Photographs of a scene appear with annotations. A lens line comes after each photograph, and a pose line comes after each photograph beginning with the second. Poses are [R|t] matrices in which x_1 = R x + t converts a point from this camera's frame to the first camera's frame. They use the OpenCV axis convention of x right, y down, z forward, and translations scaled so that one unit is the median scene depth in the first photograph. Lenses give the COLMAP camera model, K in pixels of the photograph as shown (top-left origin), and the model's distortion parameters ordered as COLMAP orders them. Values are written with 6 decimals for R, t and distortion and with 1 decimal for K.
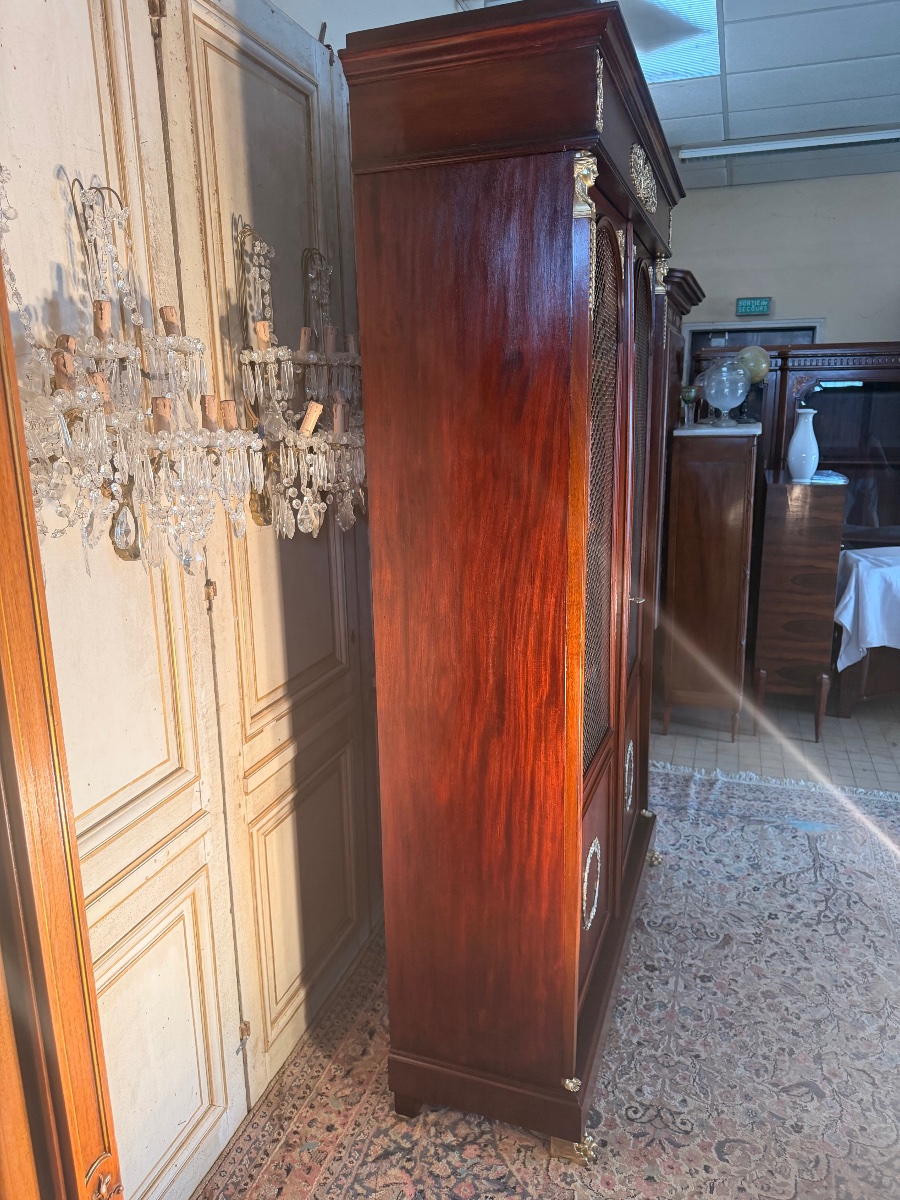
lens RADIAL K [[858.0, 0, 450.0], [0, 858.0, 600.0], [0, 0, 1]] dist [-0.007340, 0.001198]
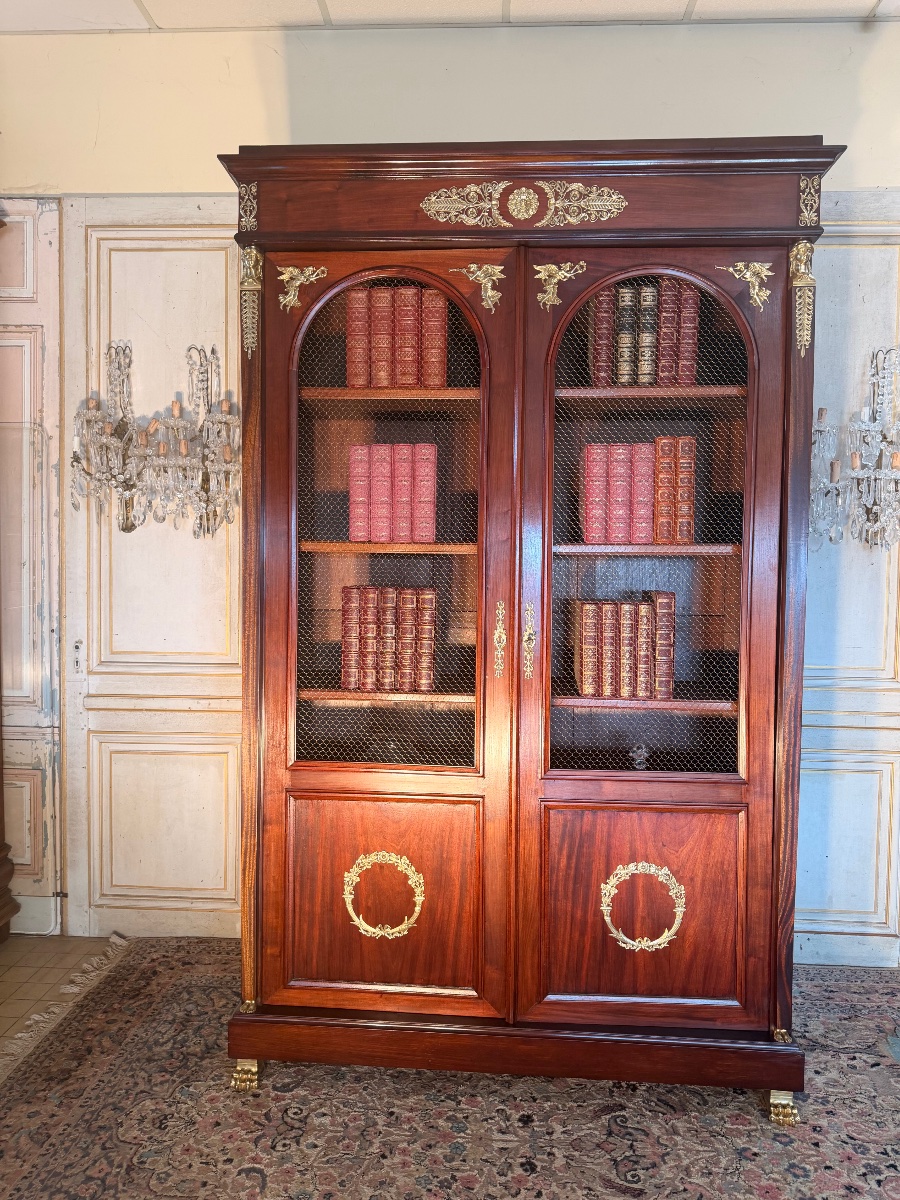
lens RADIAL K [[857.8, 0, 446.1], [0, 857.8, 606.4], [0, 0, 1]] dist [0.000586, -0.003348]
pose [[0.263243, 0.070910, -0.962120, 1.080880], [-0.245178, 0.969468, 0.004369, -0.017848], [0.933054, 0.234741, 0.272592, 0.690694]]
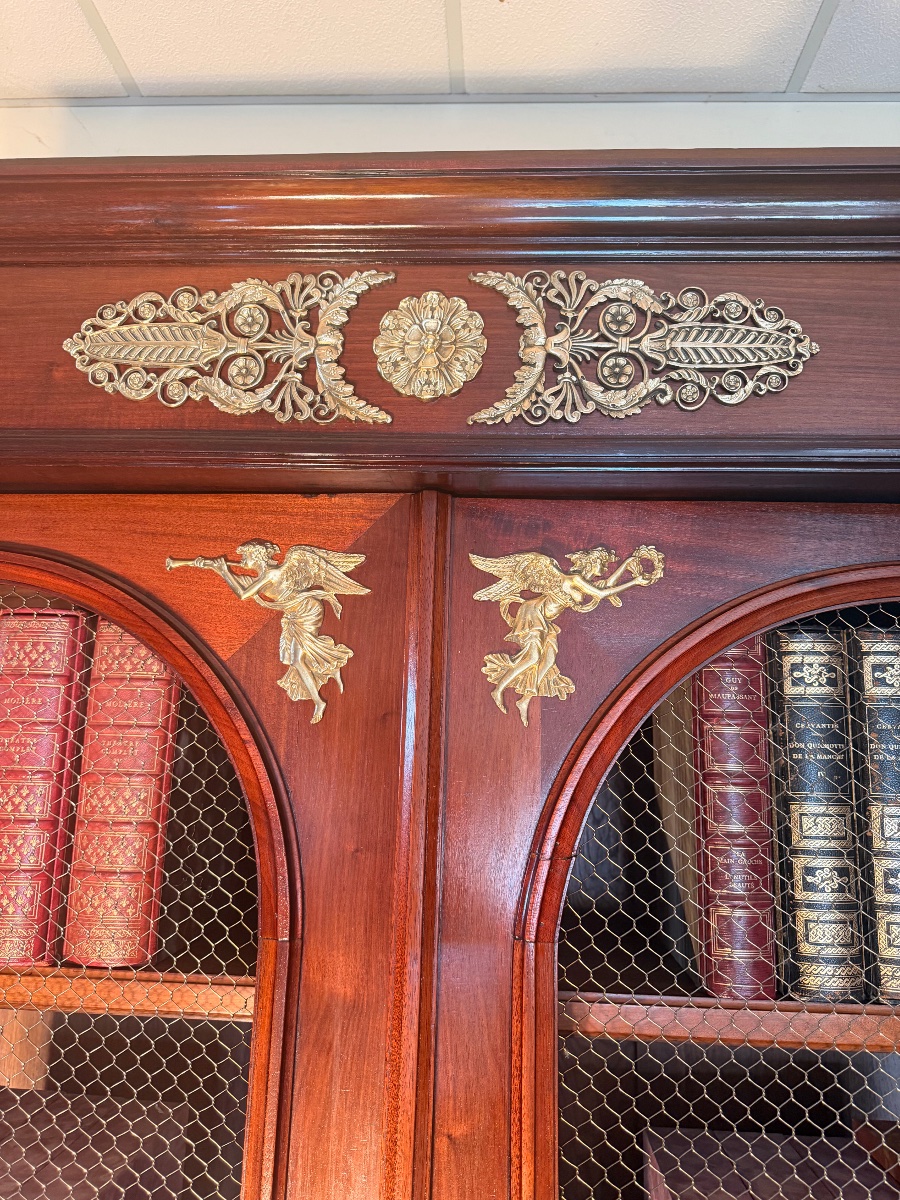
lens RADIAL K [[846.7, 0, 422.1], [0, 846.7, 614.9], [0, 0, 1]] dist [0.078550, -0.114745]
pose [[0.256772, -0.167384, -0.951867, 0.427759], [-0.267541, 0.934090, -0.236428, -0.311431], [0.928703, 0.315372, 0.195067, 0.886390]]
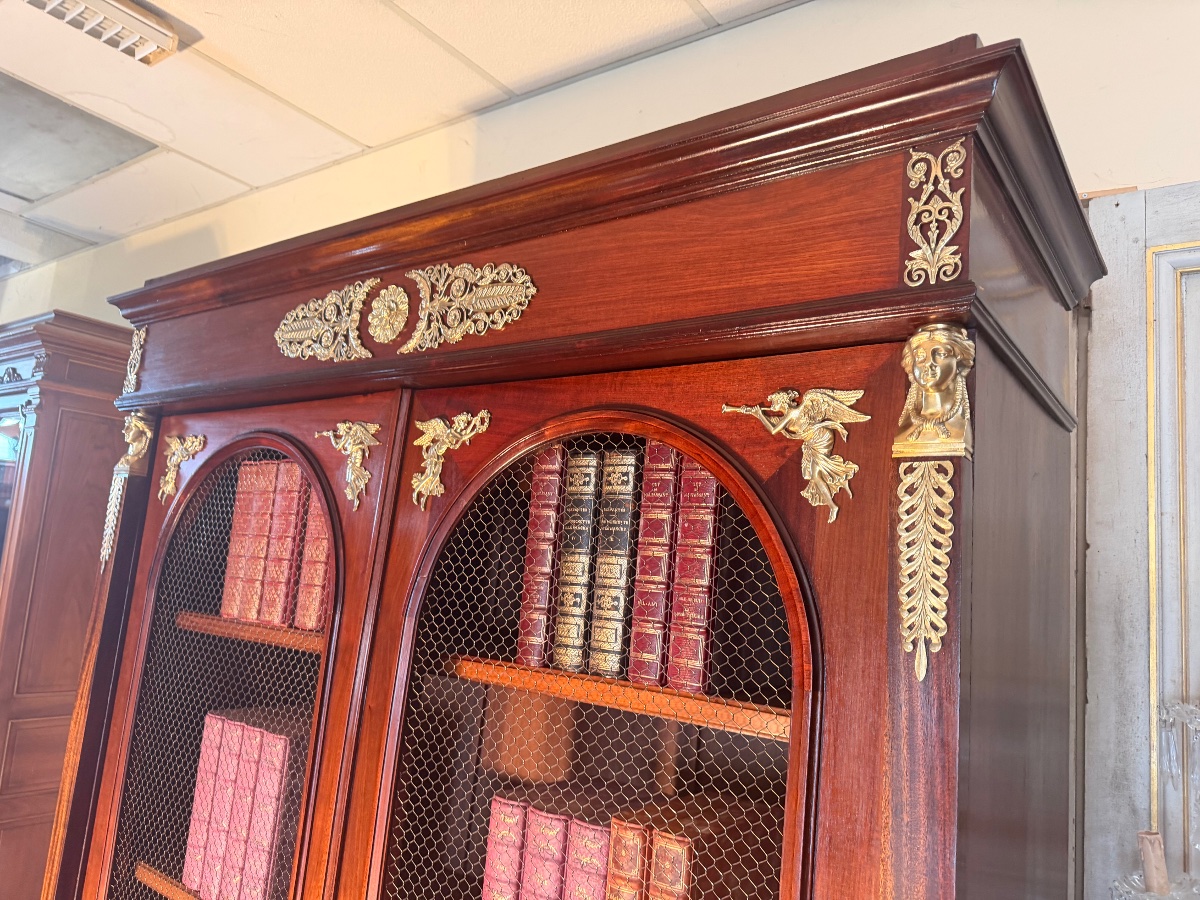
lens RADIAL K [[846.7, 0, 608.7], [0, 846.7, 461.1], [0, 0, 1]] dist [0.078550, -0.114745]
pose [[-0.296175, -0.150460, -0.943209, 0.604689], [-0.305333, 0.950612, -0.055764, -0.375831], [0.905015, 0.271477, -0.327488, 1.197771]]
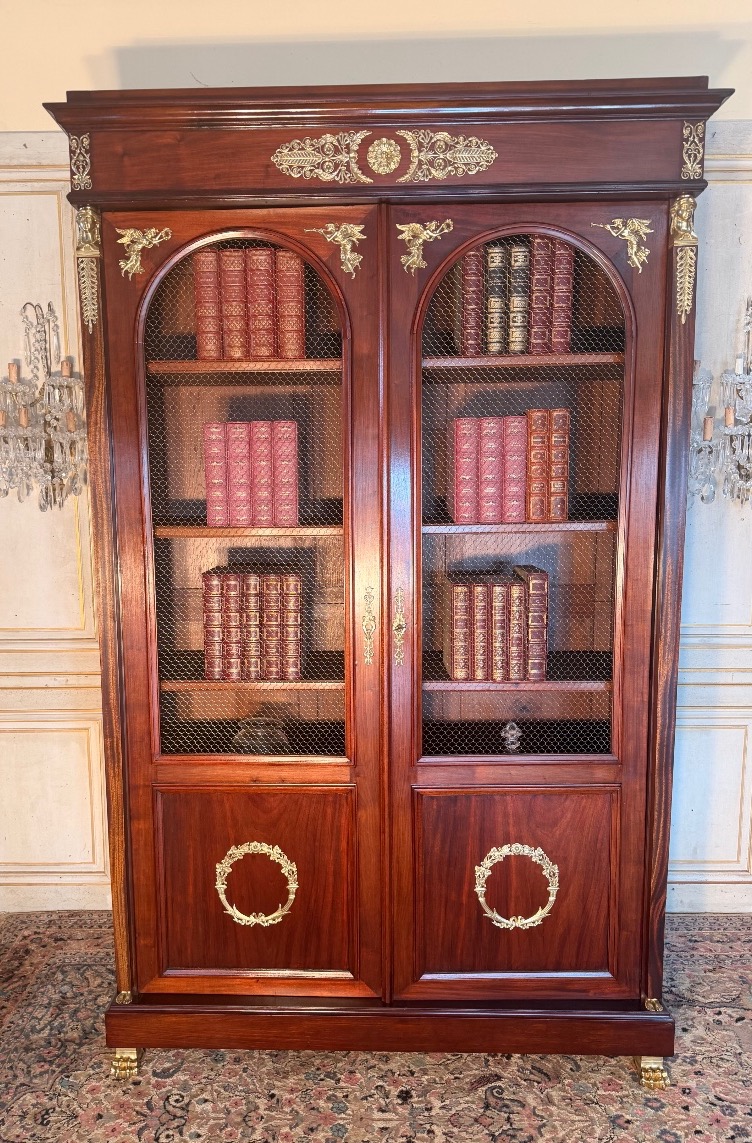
lens RADIAL K [[857.9, 0, 332.9], [0, 857.9, 602.8], [0, 0, 1]] dist [0.001686, -0.004486]
pose [[0.301463, 0.156079, -0.940616, 1.032223], [-0.219798, 0.971317, 0.090729, -0.091126], [0.927798, 0.179394, 0.327123, 0.674626]]
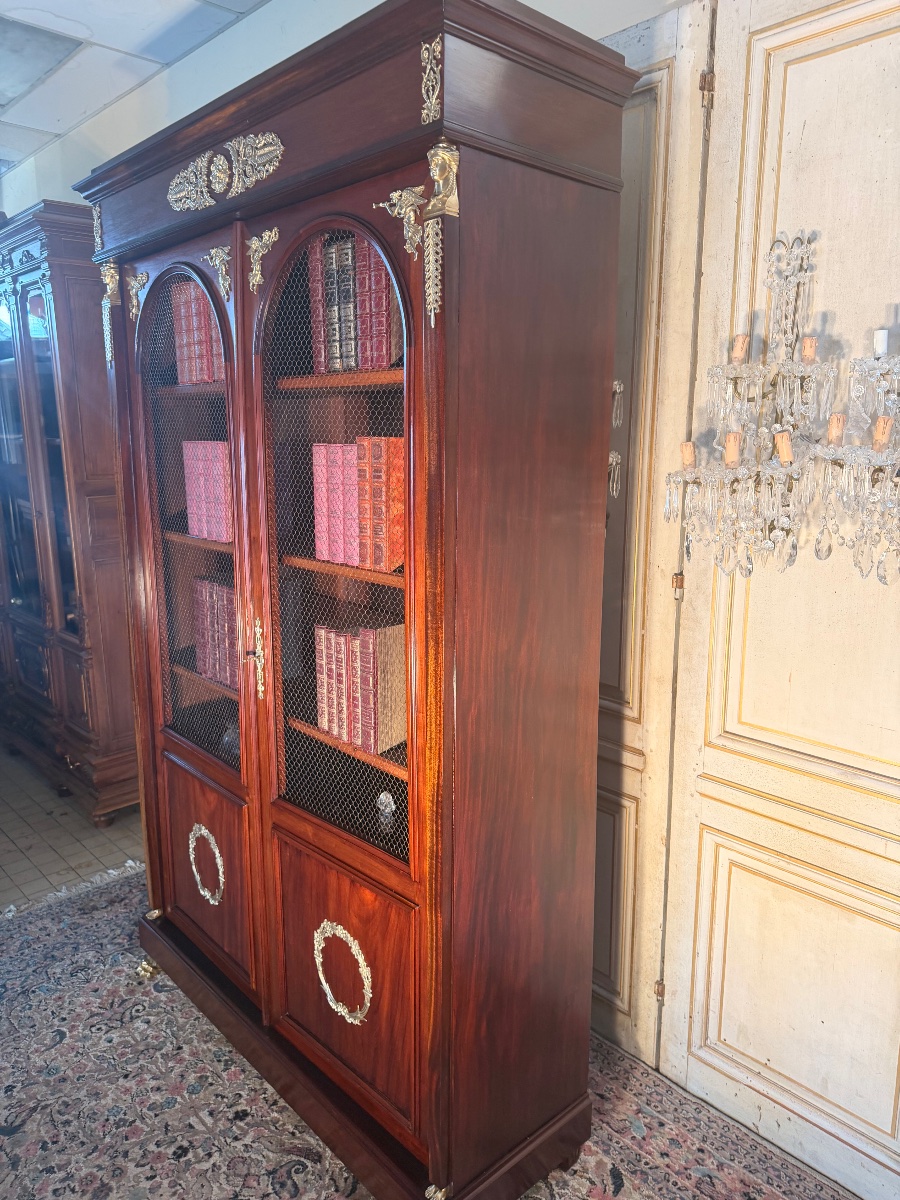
lens RADIAL K [[858.0, 0, 450.0], [0, 858.0, 600.0], [0, 0, 1]] dist [-0.007340, 0.001198]
pose [[-0.471531, 0.187554, -0.861674, 0.859182], [-0.201993, 0.928171, 0.312565, -0.367326], [0.858404, 0.321436, -0.399777, 1.532475]]
